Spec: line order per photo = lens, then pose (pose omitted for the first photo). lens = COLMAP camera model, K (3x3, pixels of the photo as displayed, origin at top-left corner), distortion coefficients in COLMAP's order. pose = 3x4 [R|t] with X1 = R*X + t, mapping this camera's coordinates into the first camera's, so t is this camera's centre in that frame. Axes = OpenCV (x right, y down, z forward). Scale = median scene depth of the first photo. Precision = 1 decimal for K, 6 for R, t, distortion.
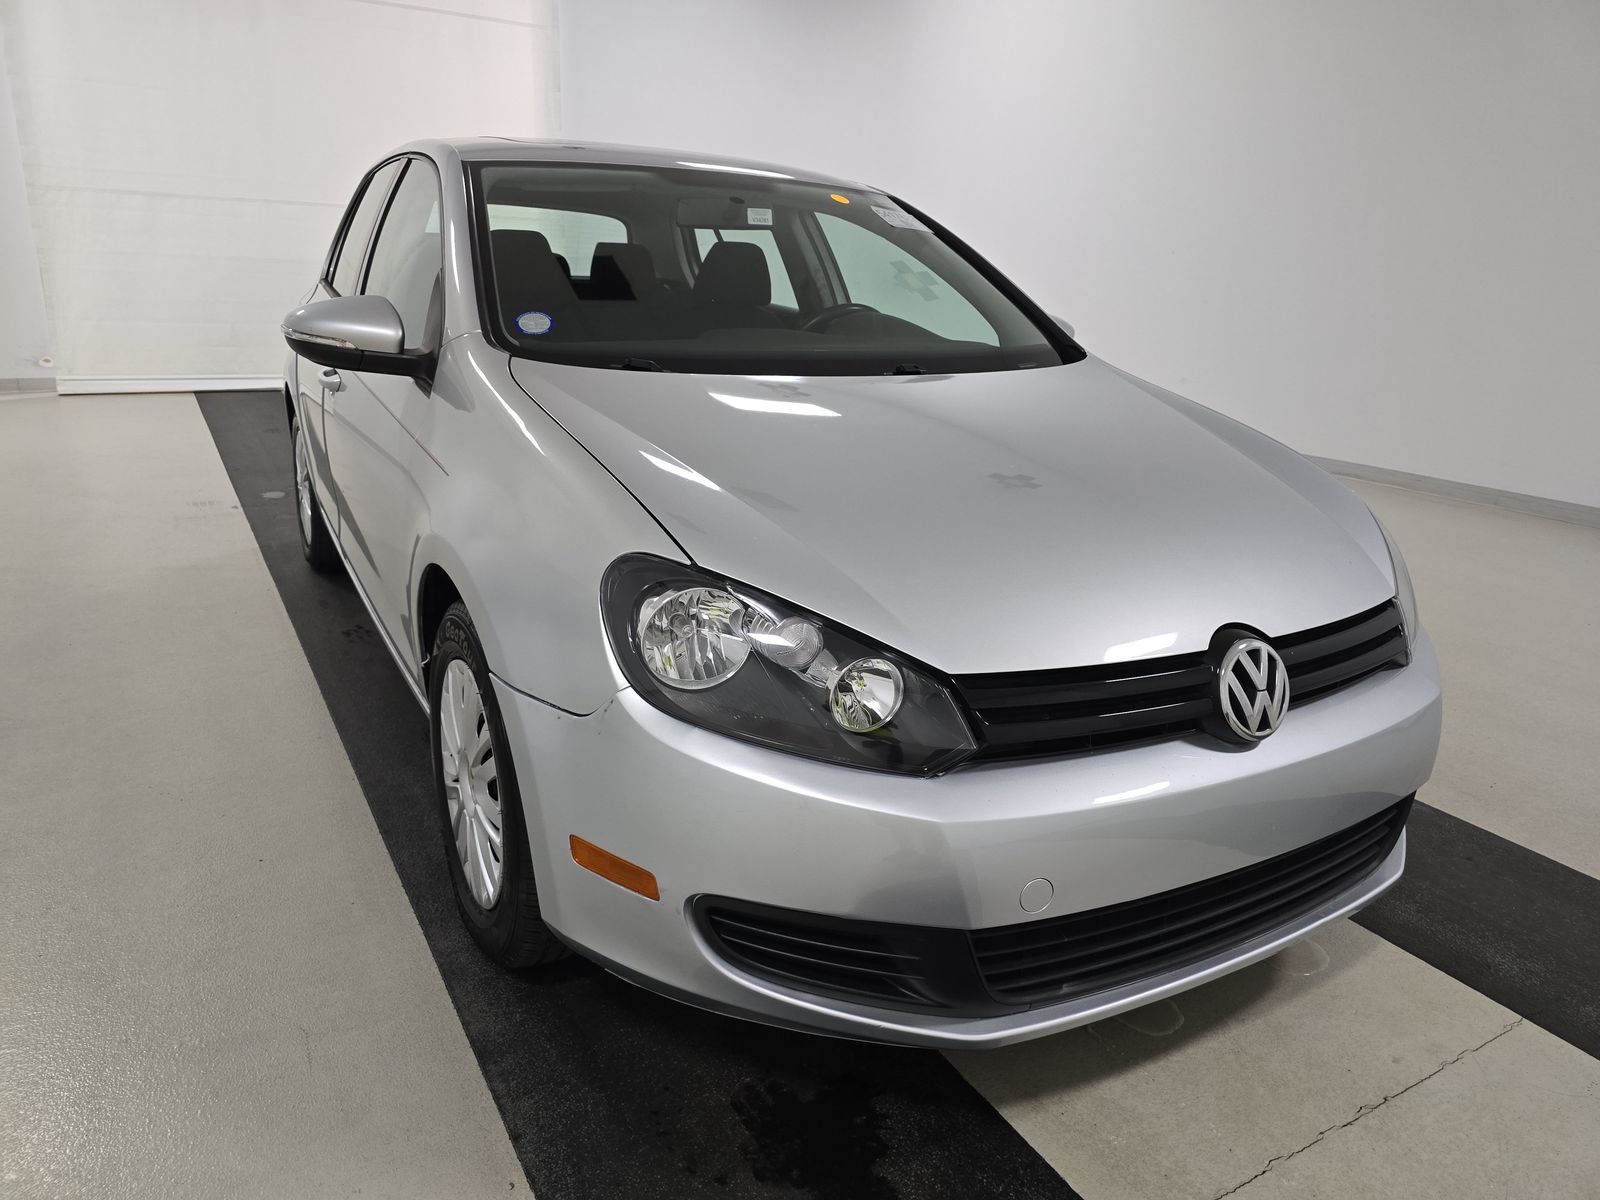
lens RADIAL K [[1084.6, 0, 800.0], [0, 1084.6, 600.0], [0, 0, 1]] dist [0.018312, -0.003330]
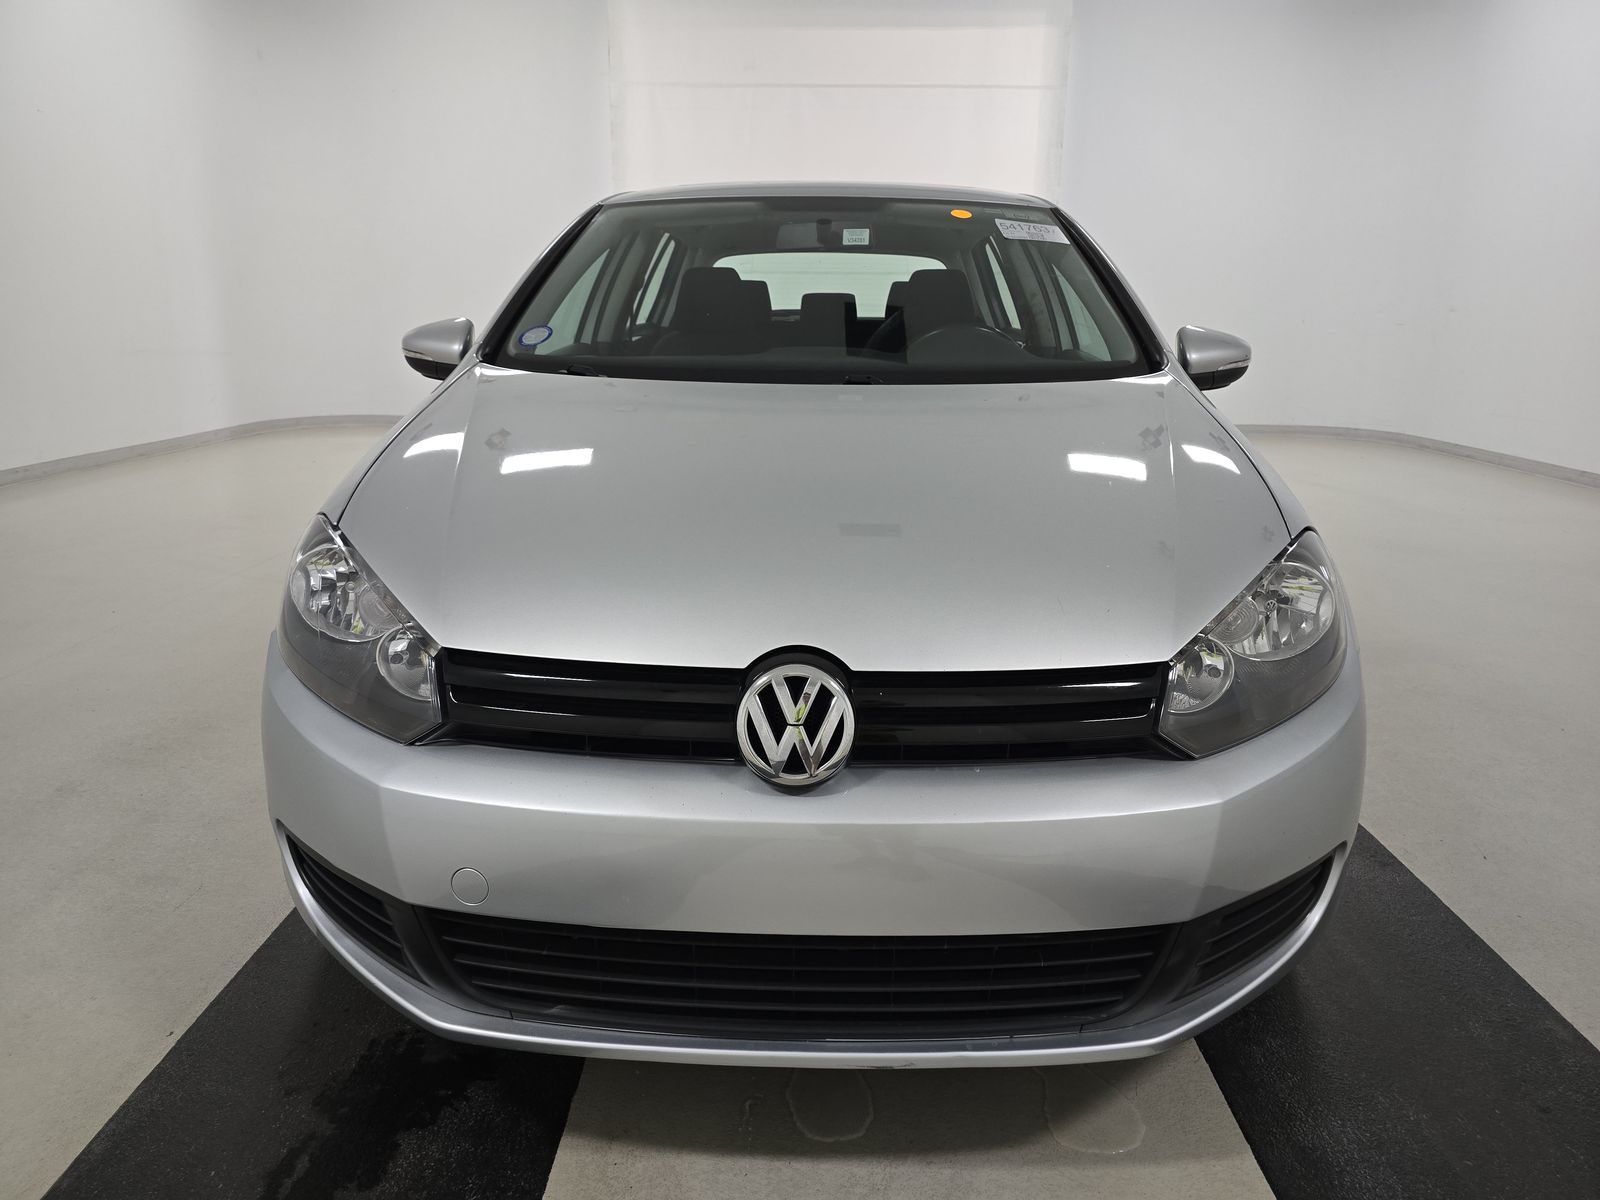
lens RADIAL K [[1084.6, 0, 800.0], [0, 1084.6, 600.0], [0, 0, 1]] dist [0.018312, -0.003330]
pose [[0.849092, 0.099085, -0.518869, 0.541776], [-0.127323, 0.991680, -0.018980, 0.001477], [0.512671, 0.082180, 0.854643, 0.178717]]
